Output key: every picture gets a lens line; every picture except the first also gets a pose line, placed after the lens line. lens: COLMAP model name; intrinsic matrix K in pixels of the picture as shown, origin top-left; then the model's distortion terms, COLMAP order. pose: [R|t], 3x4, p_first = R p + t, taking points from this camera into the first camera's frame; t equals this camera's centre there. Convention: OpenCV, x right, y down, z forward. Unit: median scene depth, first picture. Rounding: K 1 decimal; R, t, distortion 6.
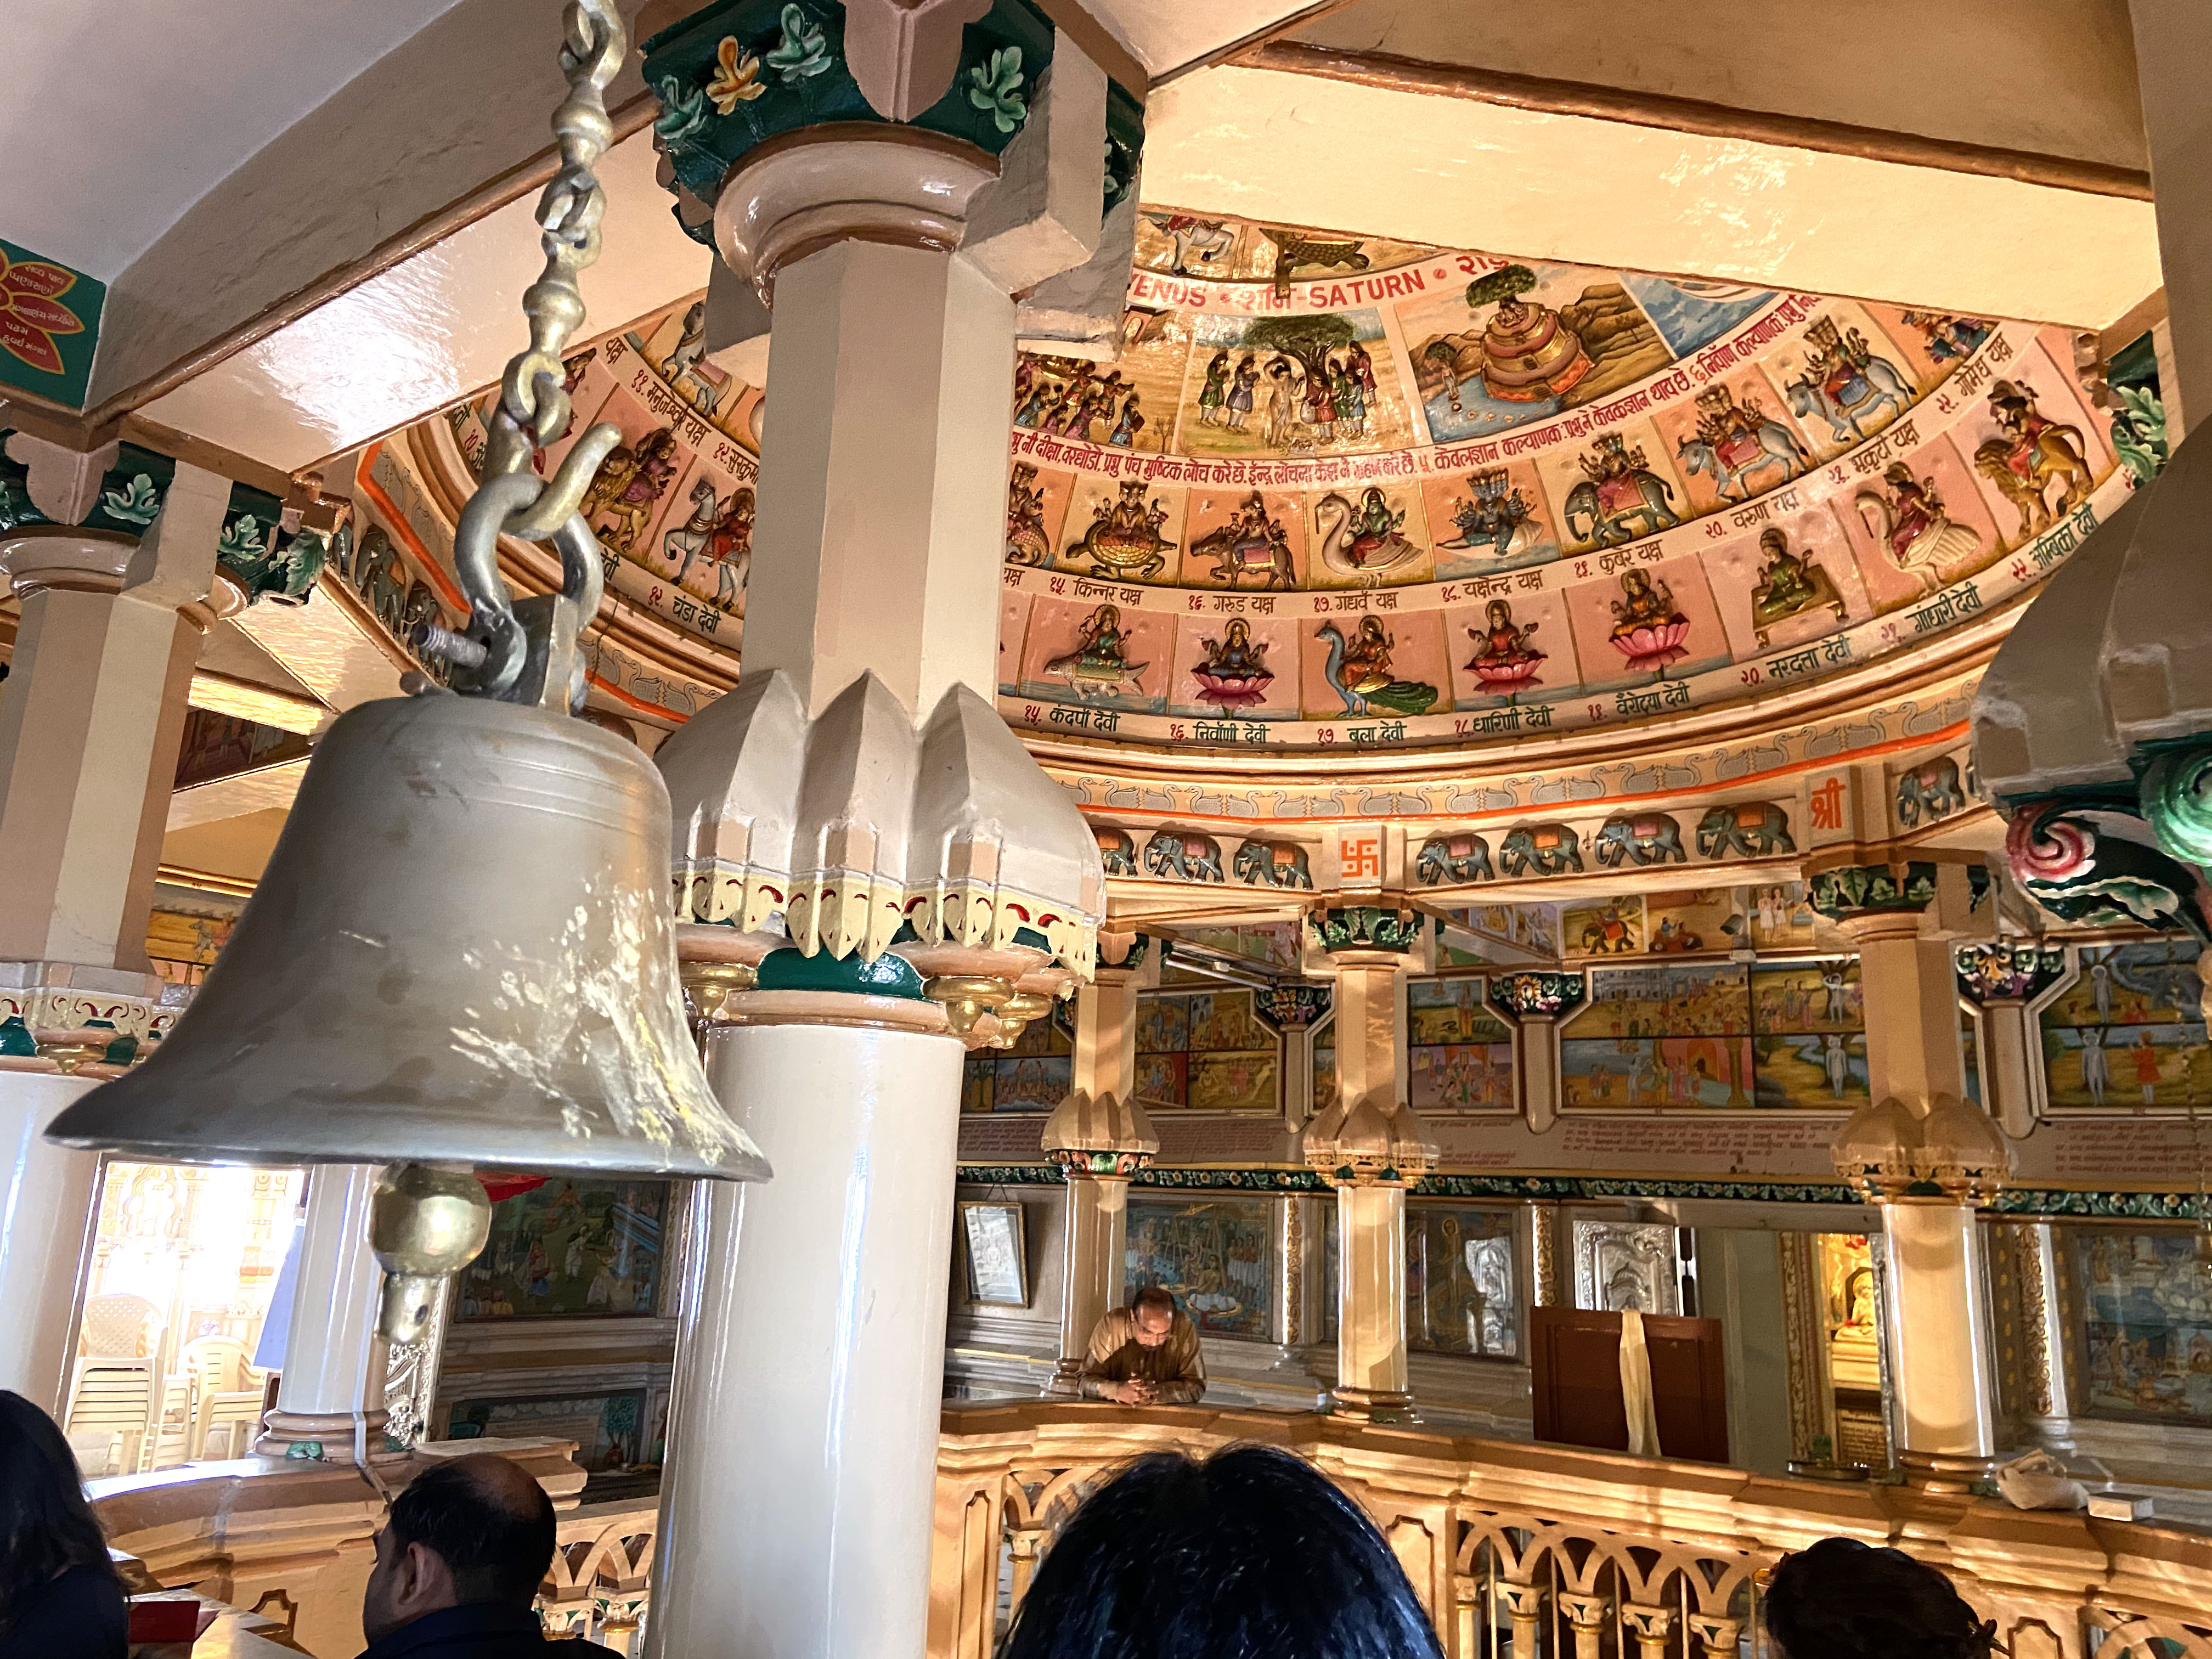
lens RADIAL K [[1661.8, 0, 1115.8], [0, 1661.8, 801.3], [0, 0, 1]] dist [0.125222, -0.160073]
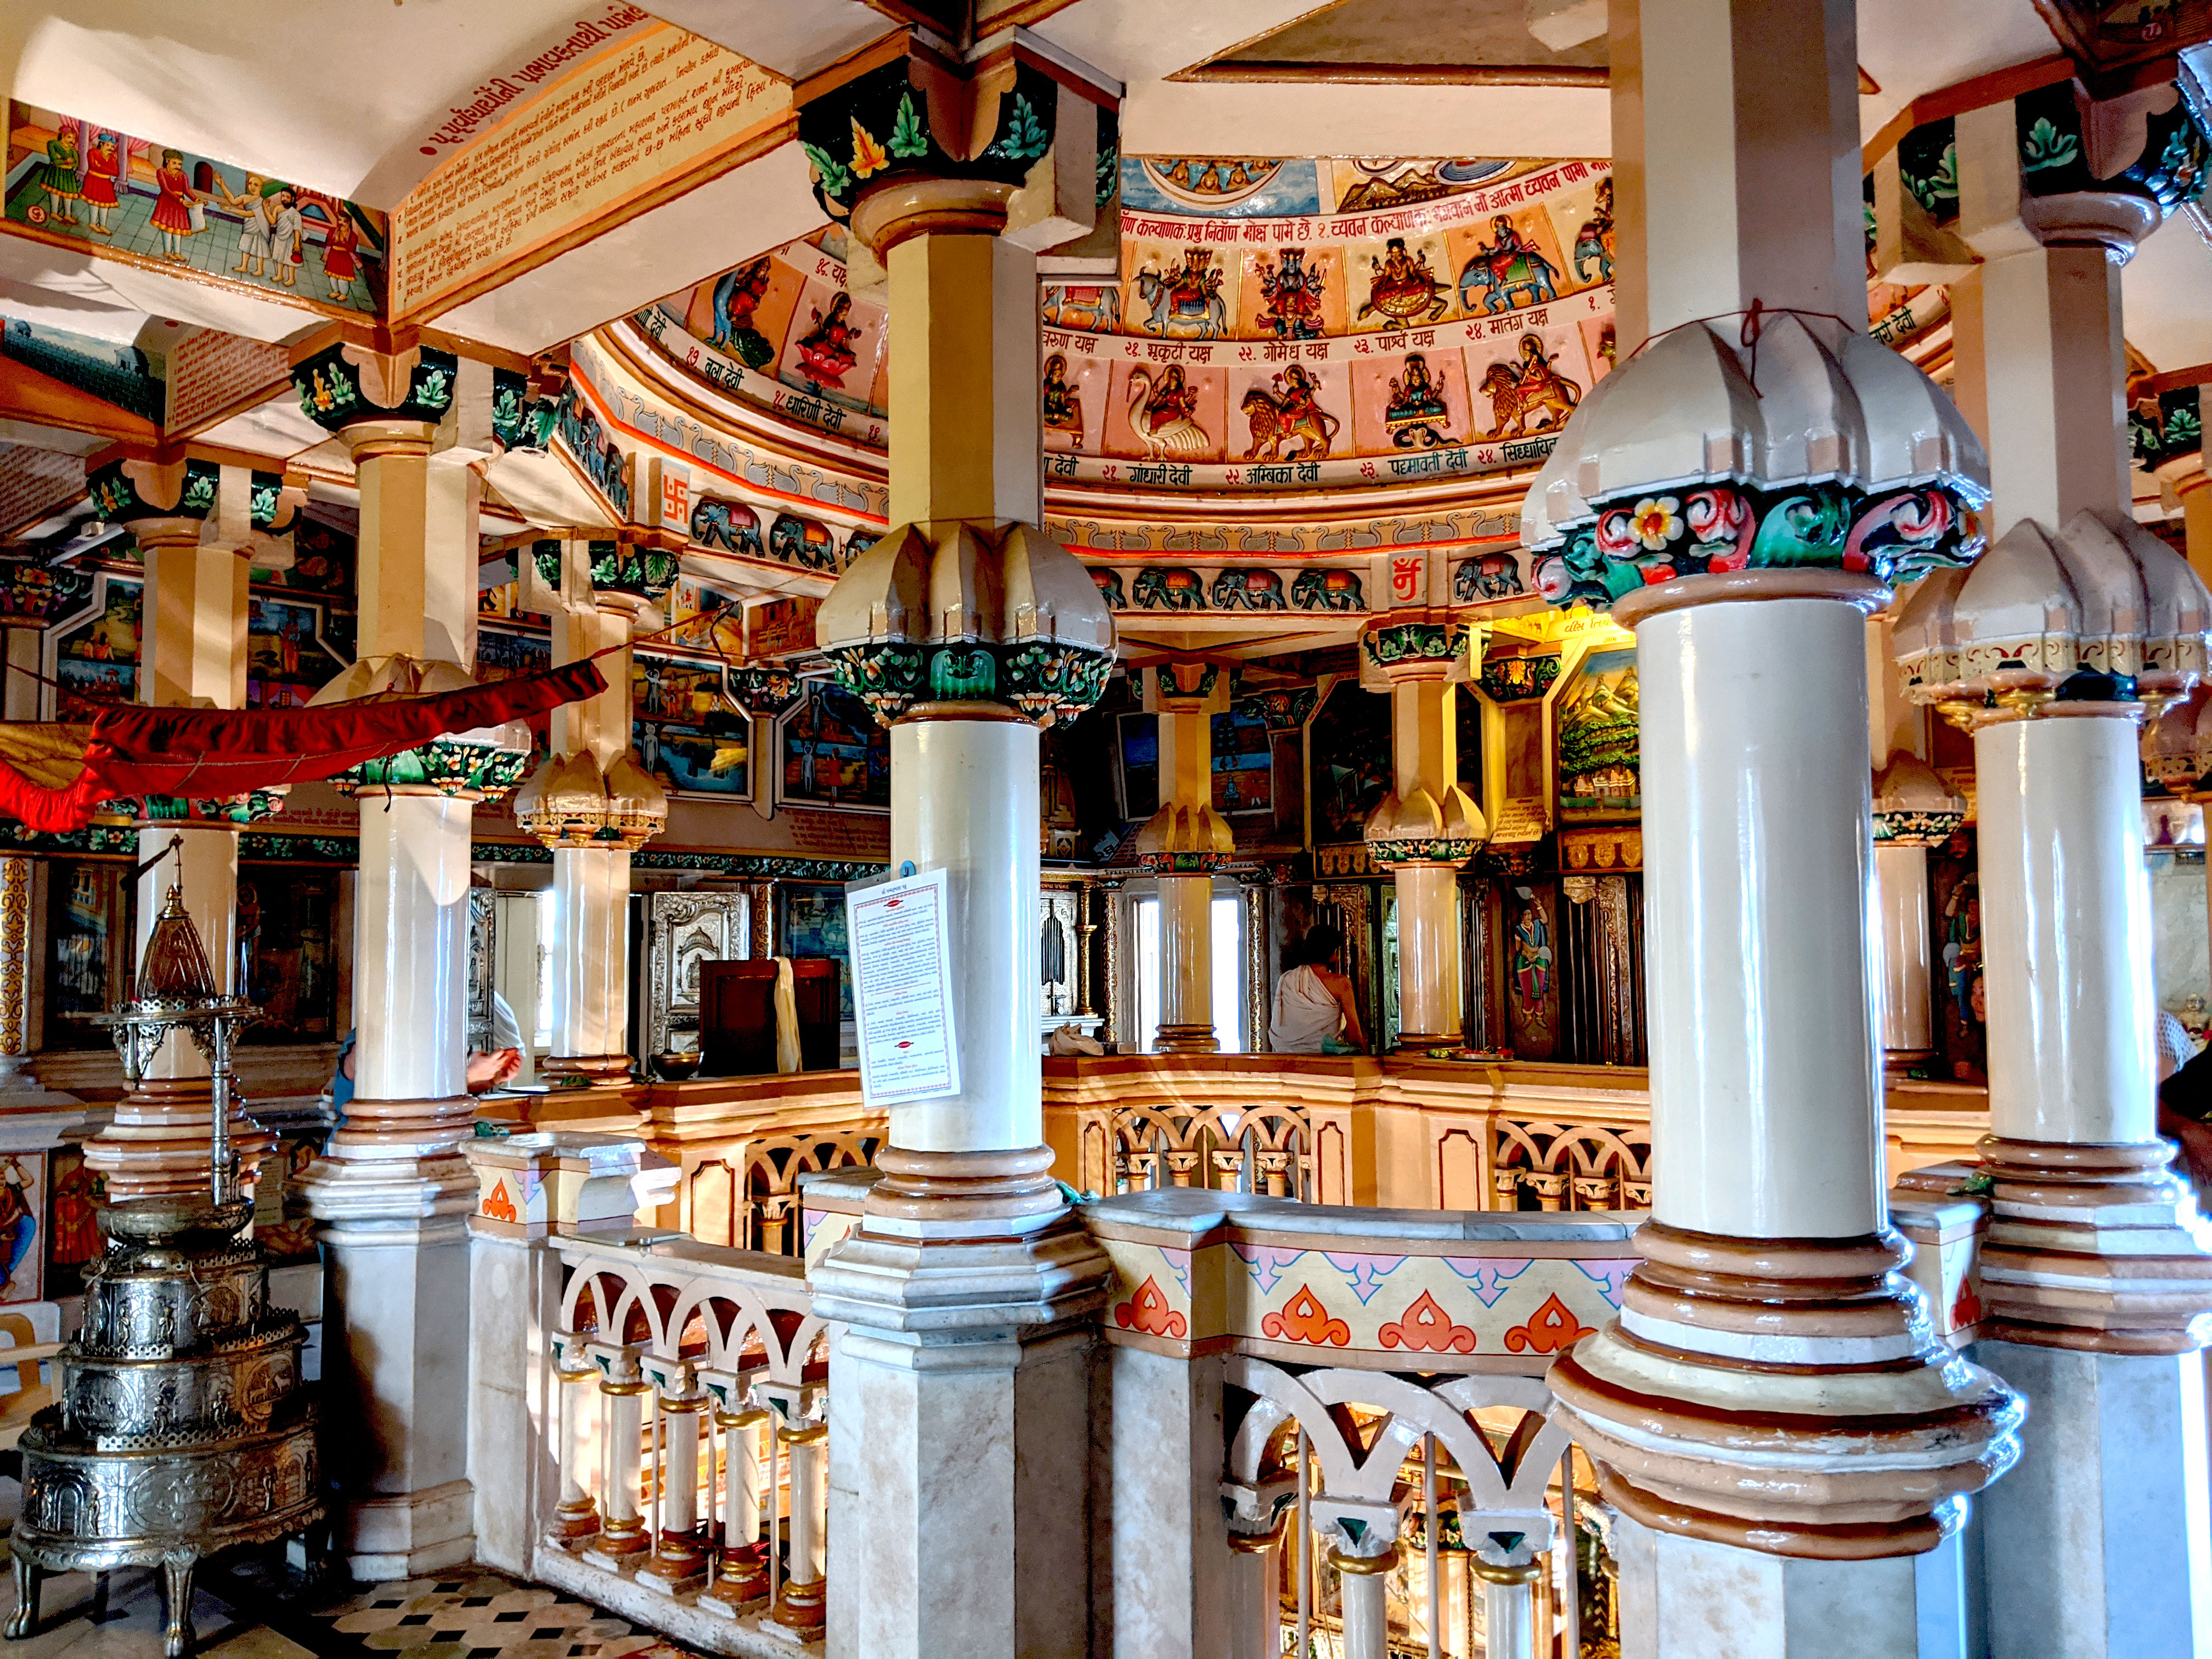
lens RADIAL K [[1756.1, 0, 1108.5], [0, 1756.1, 841.8], [0, 0, 1]] dist [0.121200, -0.244592]
pose [[0.084479, 0.026967, 0.996060, -0.821497], [-0.234745, 0.972036, -0.006407, 0.172705], [-0.968379, -0.233279, 0.088447, 0.667170]]
